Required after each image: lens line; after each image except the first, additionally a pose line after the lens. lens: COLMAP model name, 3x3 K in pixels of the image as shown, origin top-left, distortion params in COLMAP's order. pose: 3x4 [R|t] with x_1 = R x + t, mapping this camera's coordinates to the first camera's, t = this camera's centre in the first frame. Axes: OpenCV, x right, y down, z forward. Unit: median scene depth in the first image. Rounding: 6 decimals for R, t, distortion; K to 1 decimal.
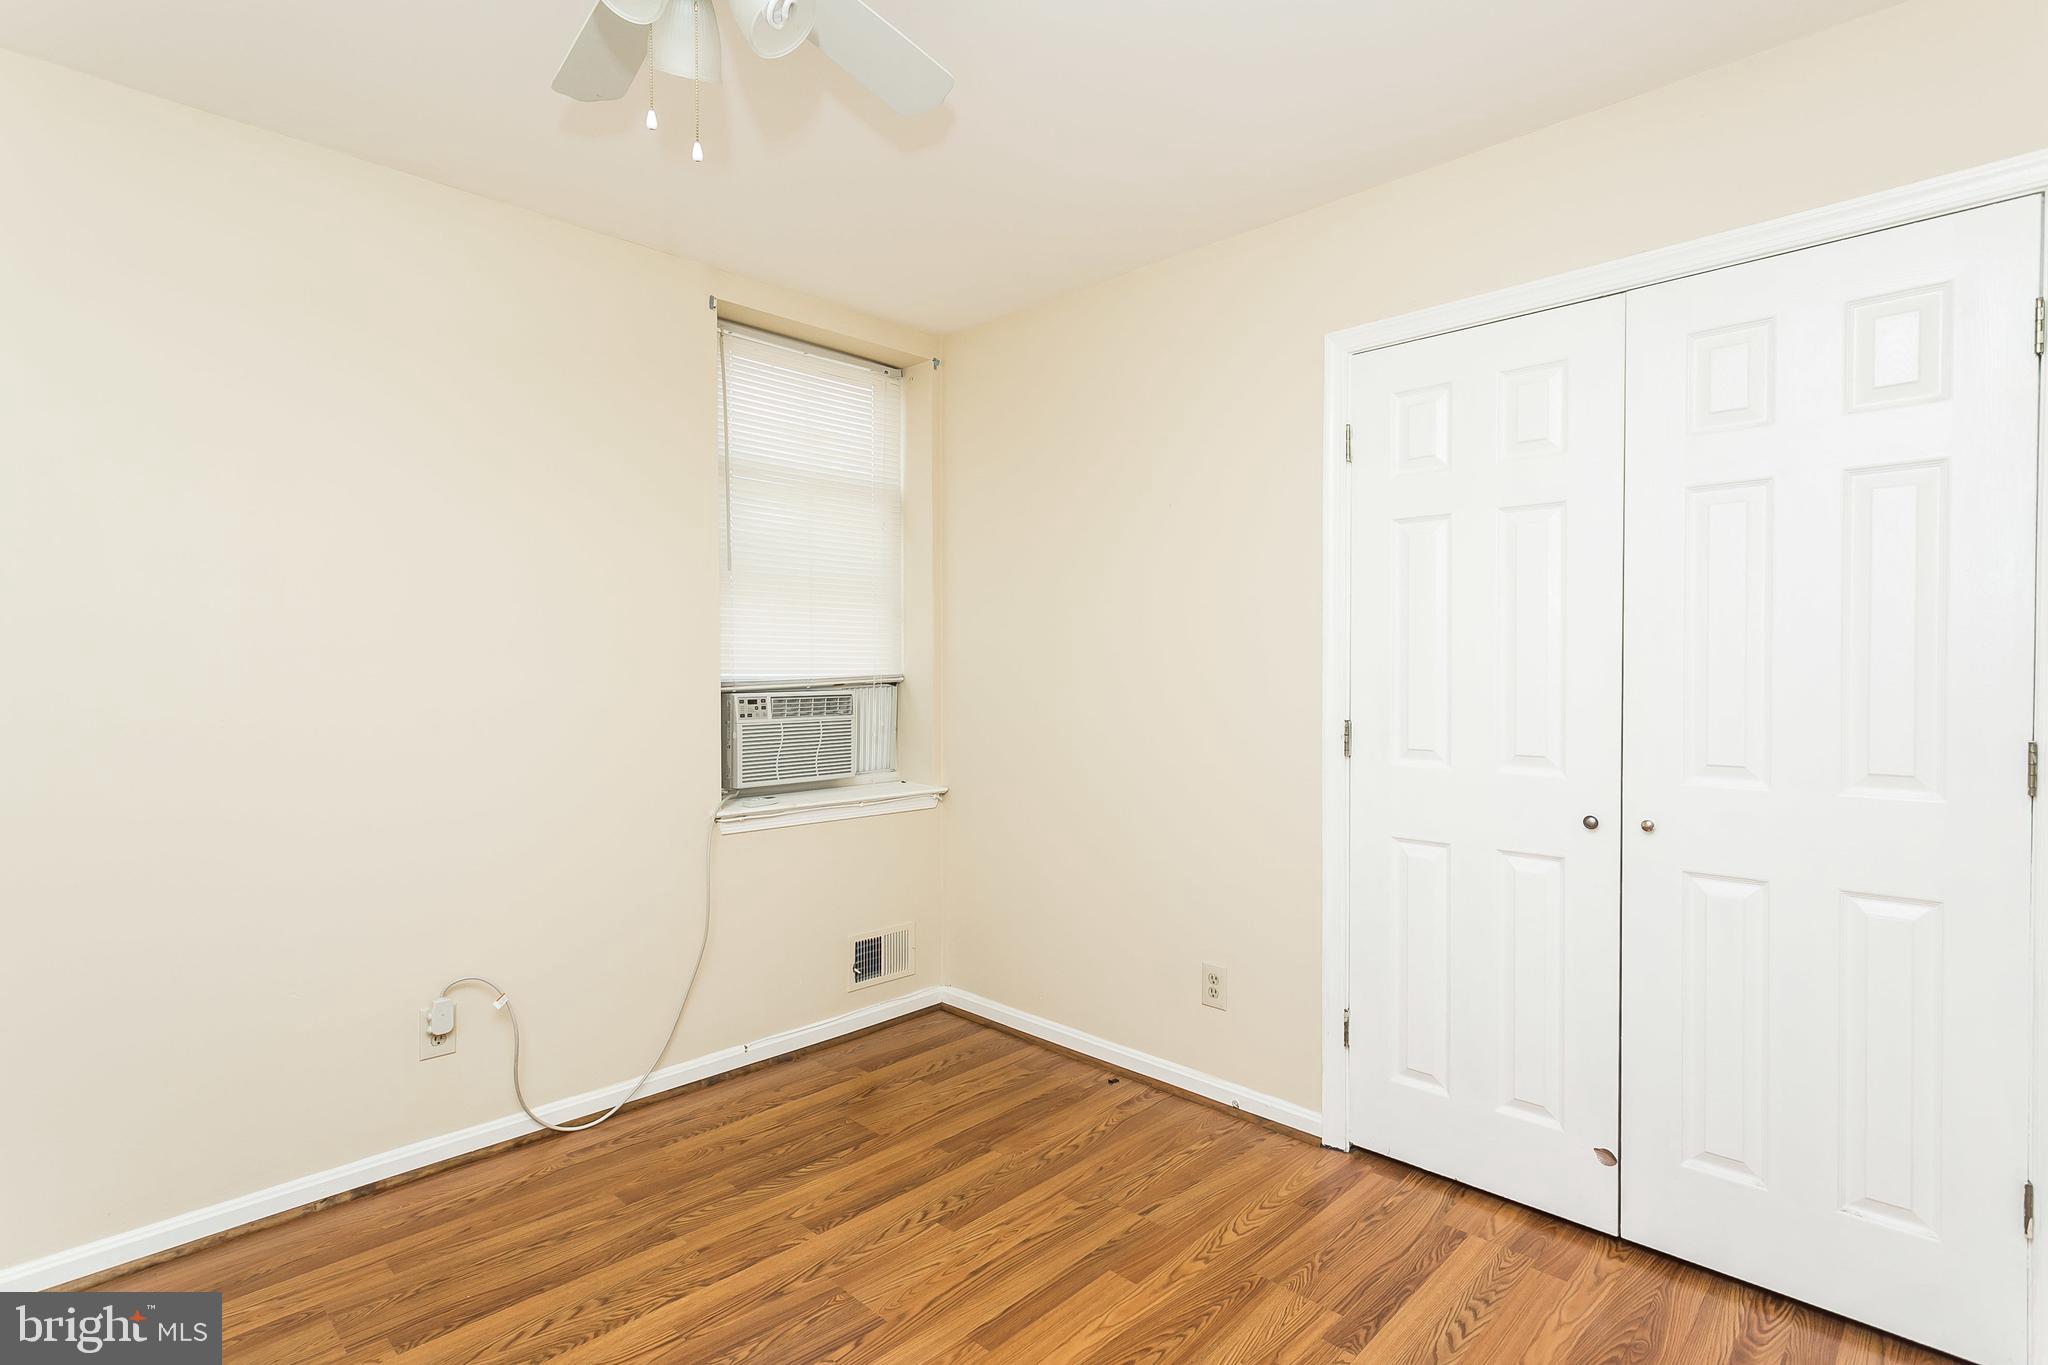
lens RADIAL K [[994.1, 0, 1020.3], [0, 994.1, 681.1], [0, 0, 1]] dist [0.006625, 0.001173]
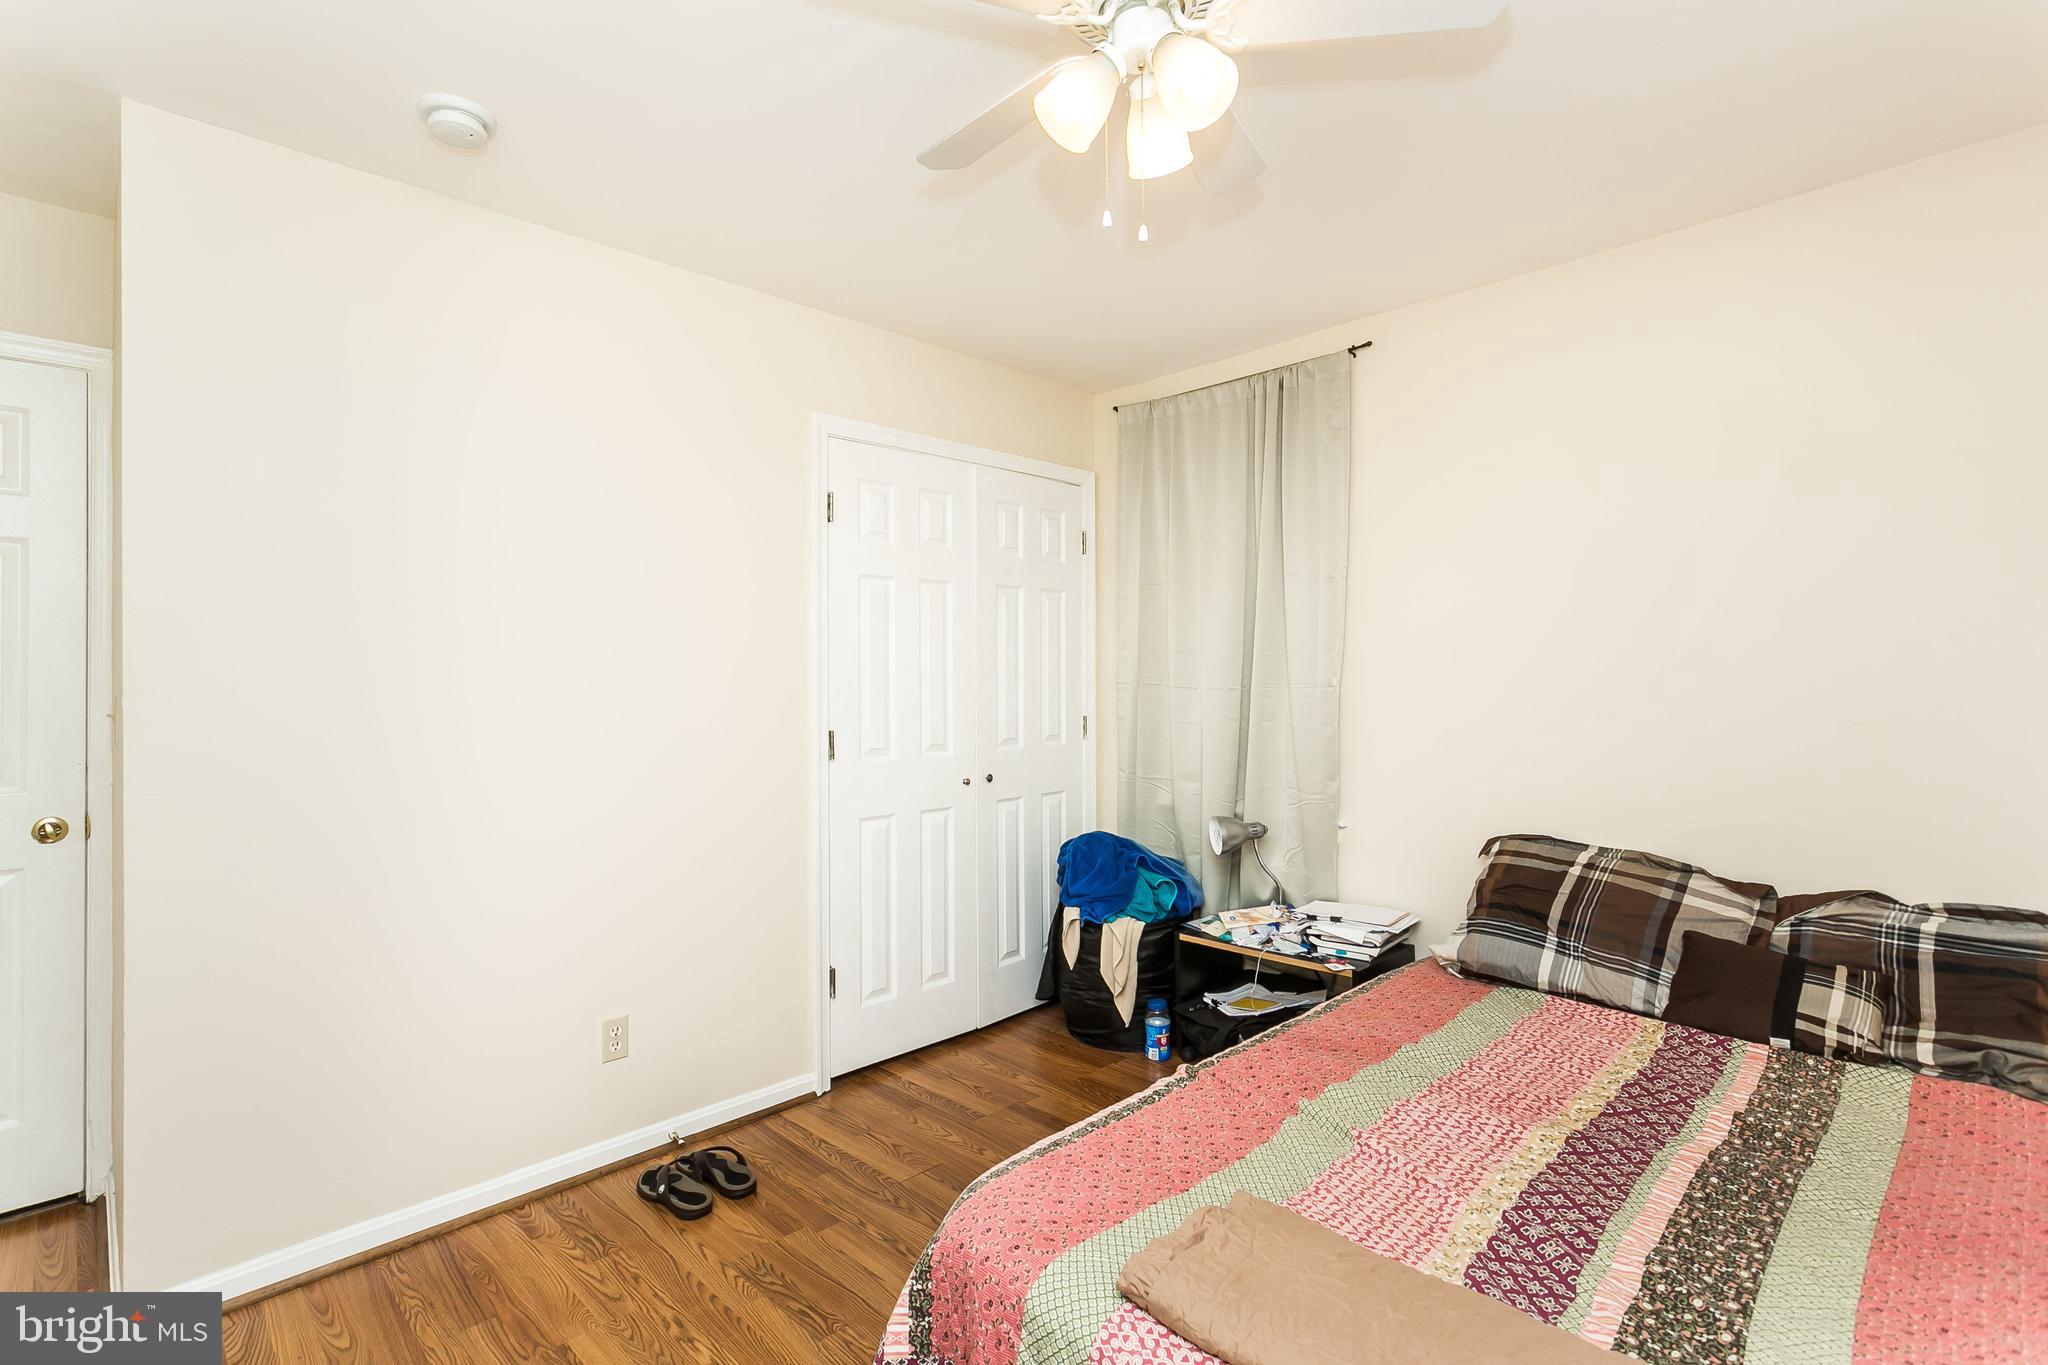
lens RADIAL K [[994.1, 0, 1059.6], [0, 994.1, 655.8], [0, 0, 1]] dist [0.006625, 0.001173]
pose [[-0.023799, 0.012429, 0.999639, -1.361411], [0.010439, 0.999871, -0.012184, -0.053164], [-0.999662, 0.010145, -0.023926, 1.132756]]
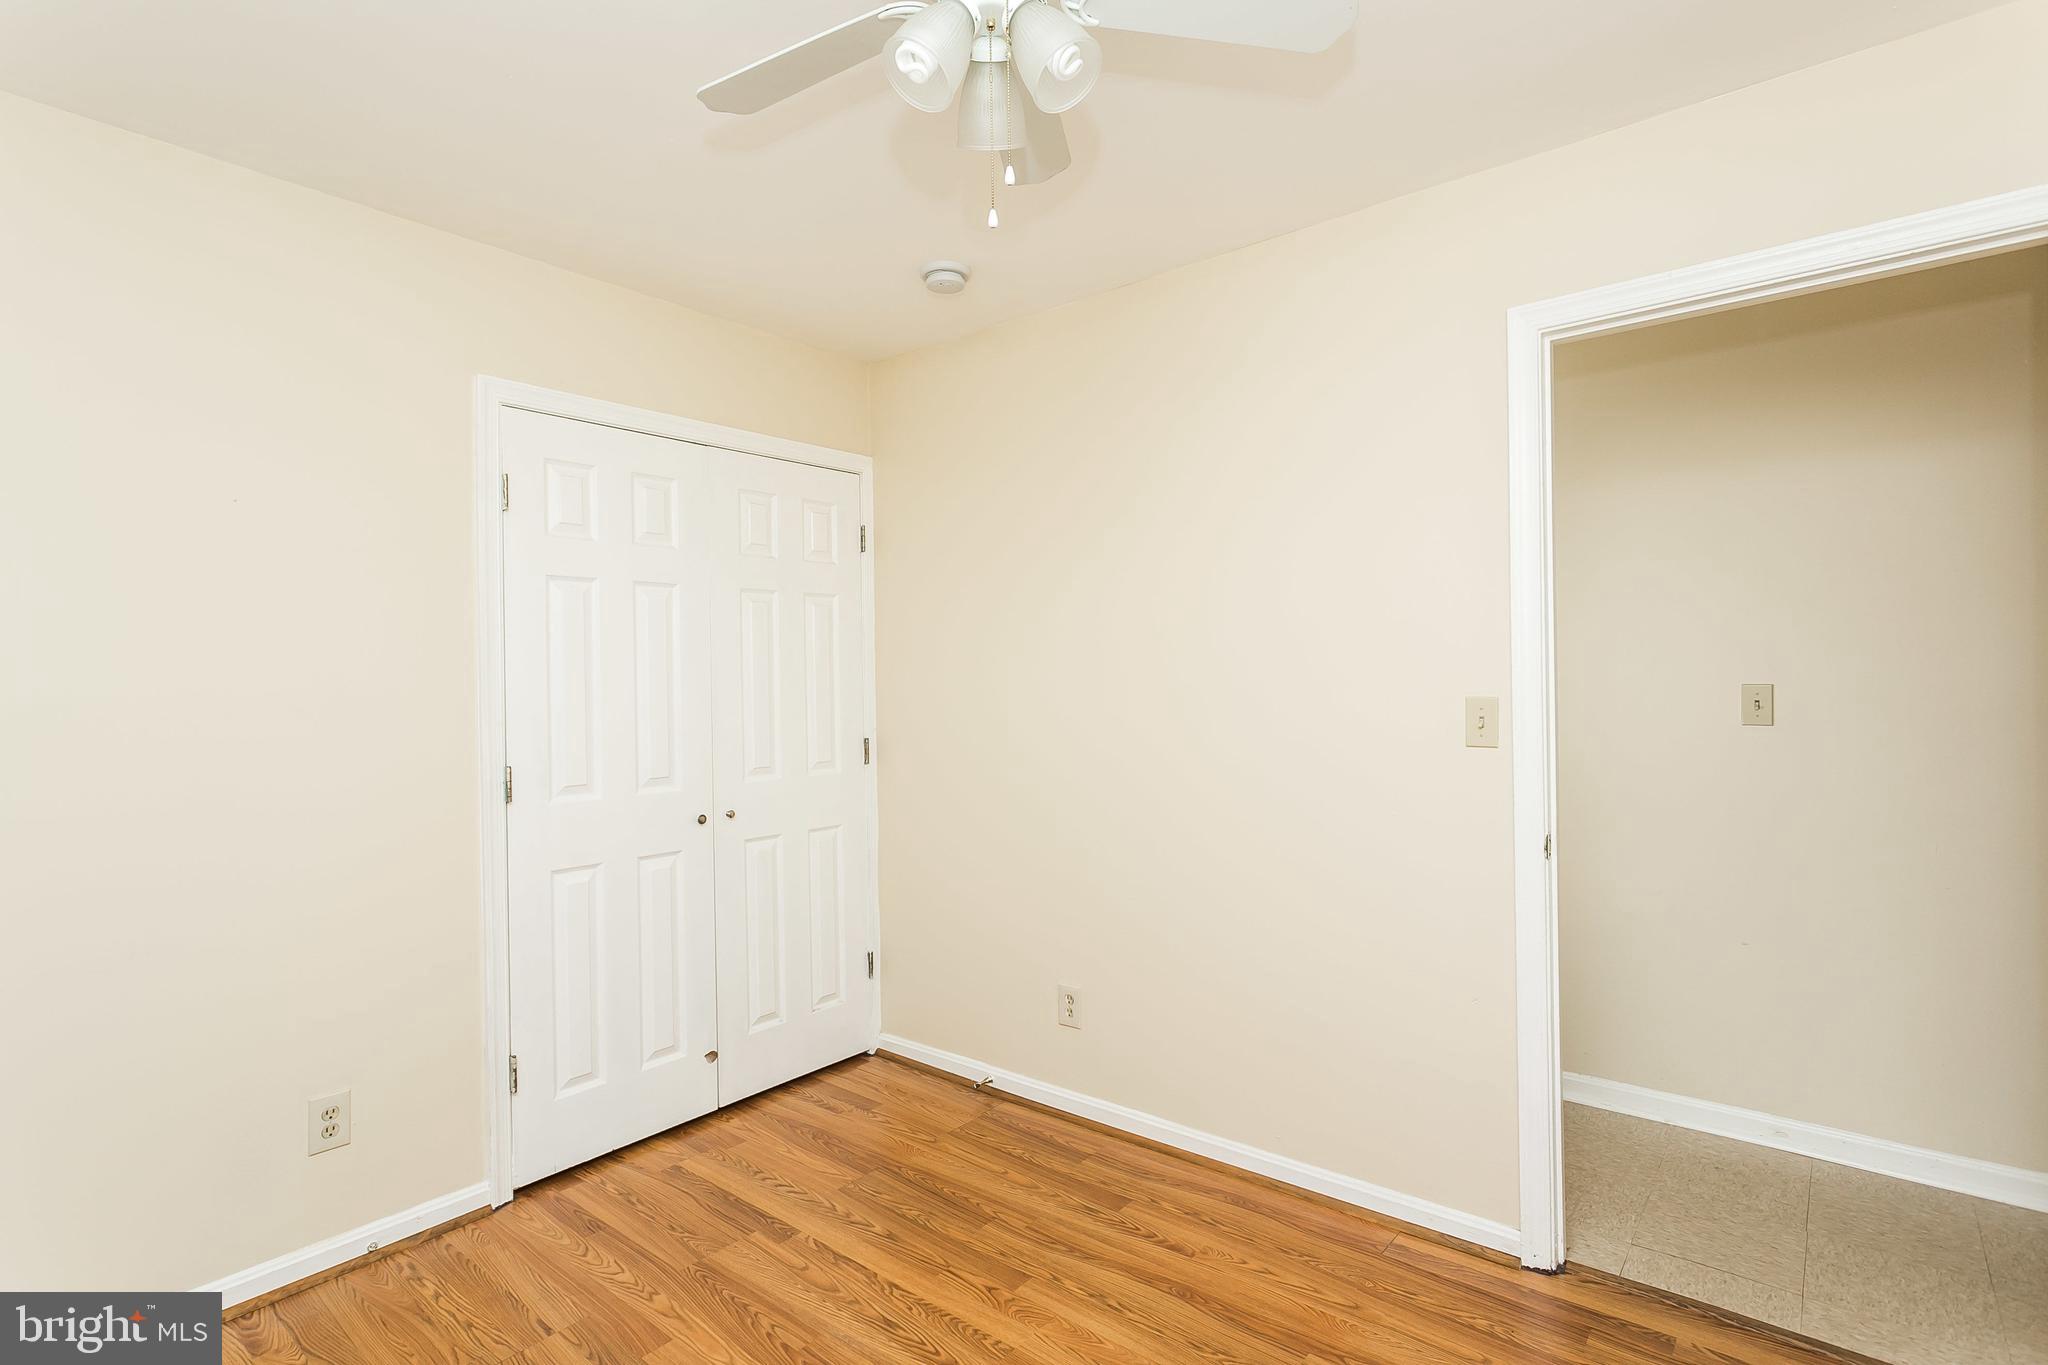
lens RADIAL K [[994.1, 0, 1016.3], [0, 994.1, 679.0], [0, 0, 1]] dist [0.006625, 0.001173]
pose [[-0.074291, 0.002184, 0.997234, -1.068136], [0.026746, 0.999642, -0.000197, -0.052299], [-0.996878, 0.026658, -0.074322, 0.845771]]
